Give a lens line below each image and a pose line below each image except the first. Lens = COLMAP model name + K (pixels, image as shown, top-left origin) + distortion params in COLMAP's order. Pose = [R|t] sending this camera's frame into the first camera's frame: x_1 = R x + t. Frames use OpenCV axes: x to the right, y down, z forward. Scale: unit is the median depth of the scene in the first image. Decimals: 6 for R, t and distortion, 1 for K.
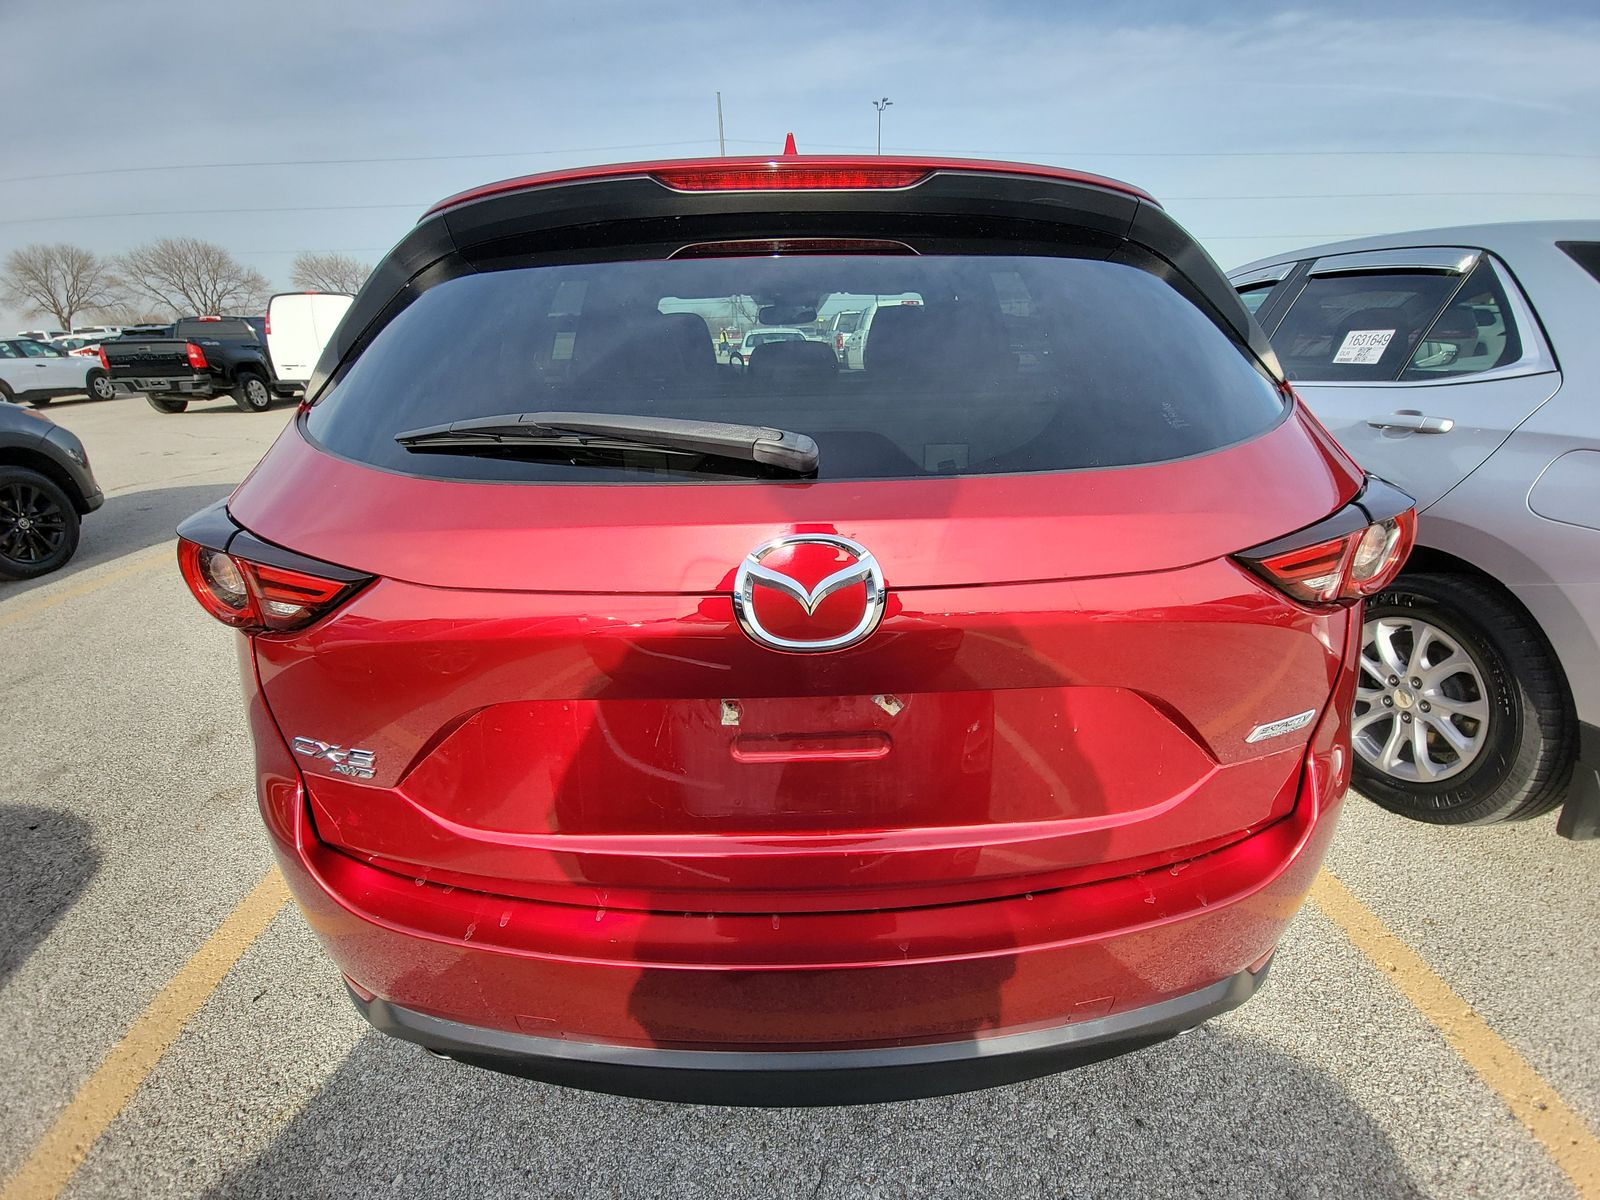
lens RADIAL K [[649.0, 0, 794.0], [0, 649.0, 602.2], [0, 0, 1]] dist [-0.008445, -0.002461]
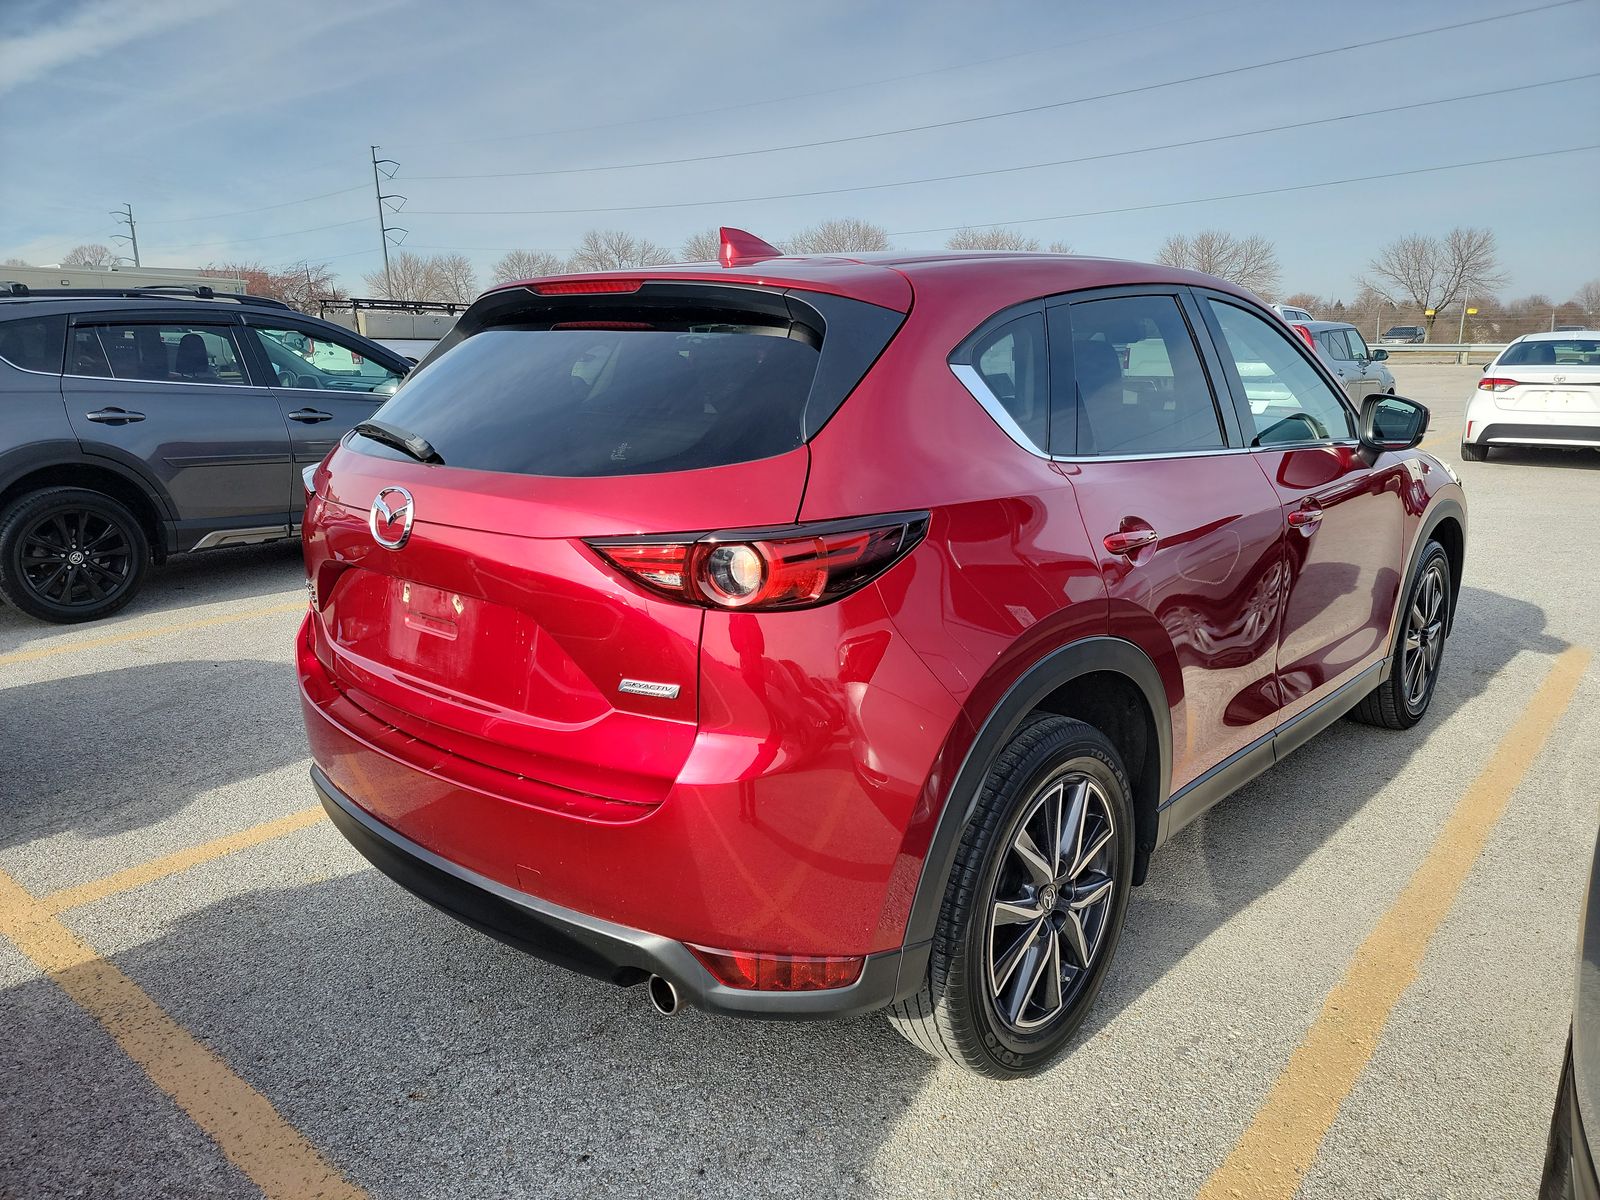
lens RADIAL K [[1129.5, 0, 800.7], [0, 1129.5, 605.6], [0, 0, 1]] dist [0.023327, -0.029515]
pose [[0.729177, 0.156303, -0.666236, 2.547026], [-0.251705, 0.966577, -0.048719, 0.086552], [0.636354, 0.203220, 0.744148, -0.503764]]
